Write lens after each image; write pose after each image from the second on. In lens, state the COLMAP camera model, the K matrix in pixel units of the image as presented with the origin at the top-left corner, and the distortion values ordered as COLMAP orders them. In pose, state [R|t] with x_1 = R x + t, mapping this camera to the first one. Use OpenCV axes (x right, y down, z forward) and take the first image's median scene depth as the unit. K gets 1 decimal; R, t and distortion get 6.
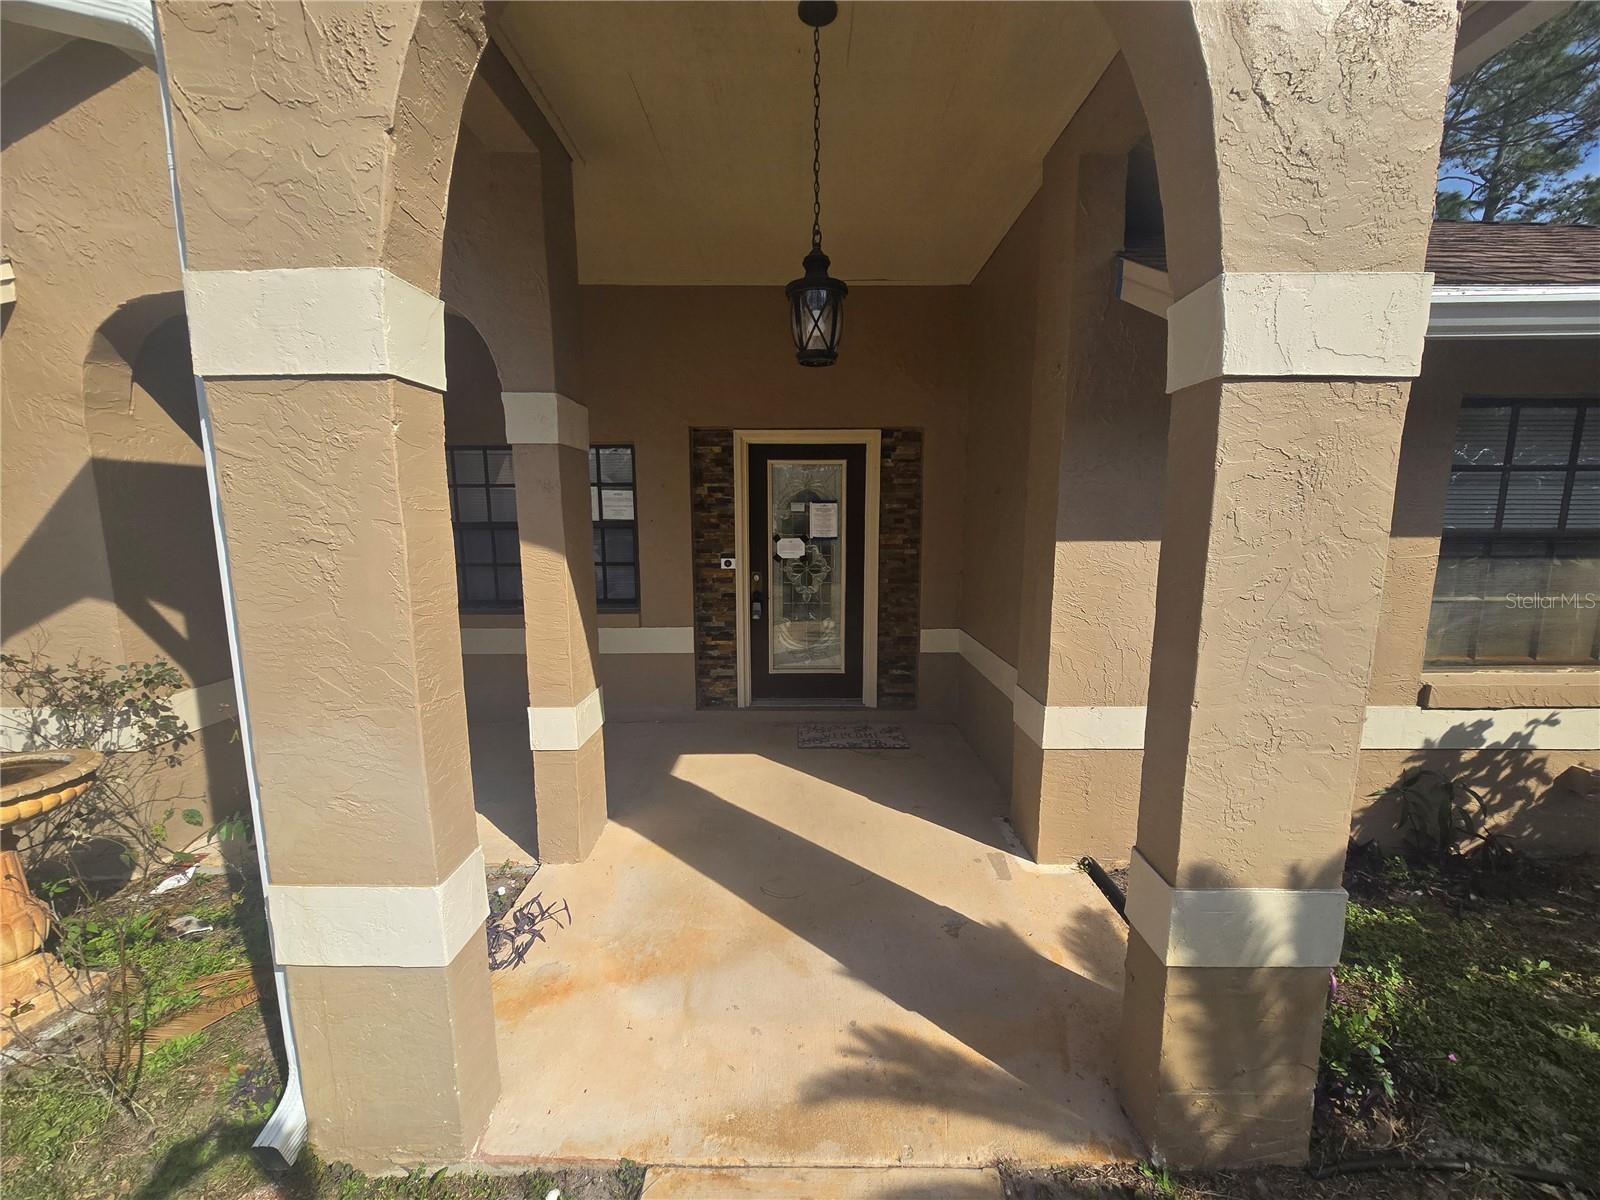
lens RADIAL K [[653.1, 0, 800.5], [0, 653.1, 601.3], [0, 0, 1]] dist [0.001217, 0.000249]
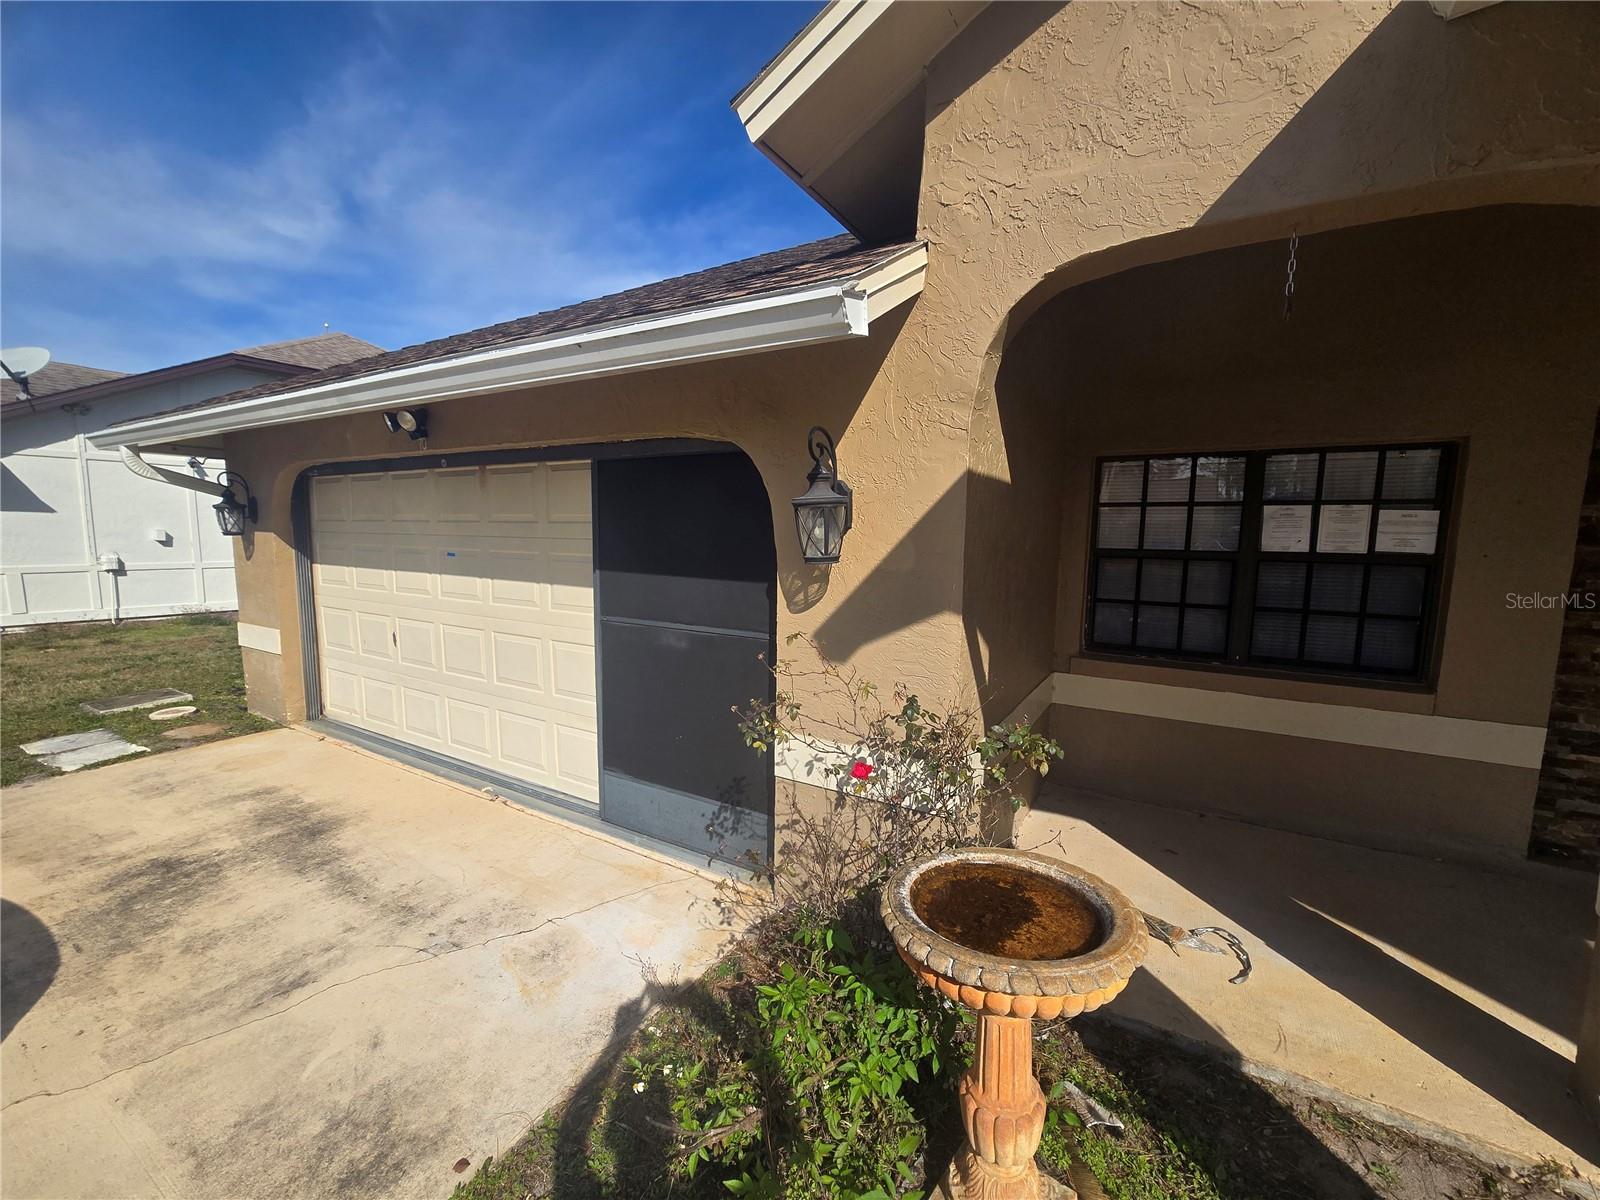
lens RADIAL K [[653.1, 0, 805.4], [0, 653.1, 607.8], [0, 0, 1]] dist [0.001217, 0.000249]
pose [[0.862029, 0.077399, -0.500914, -0.588169], [-0.089274, 0.996007, 0.000265, -0.015077], [0.498935, 0.044490, 0.865497, 0.125674]]
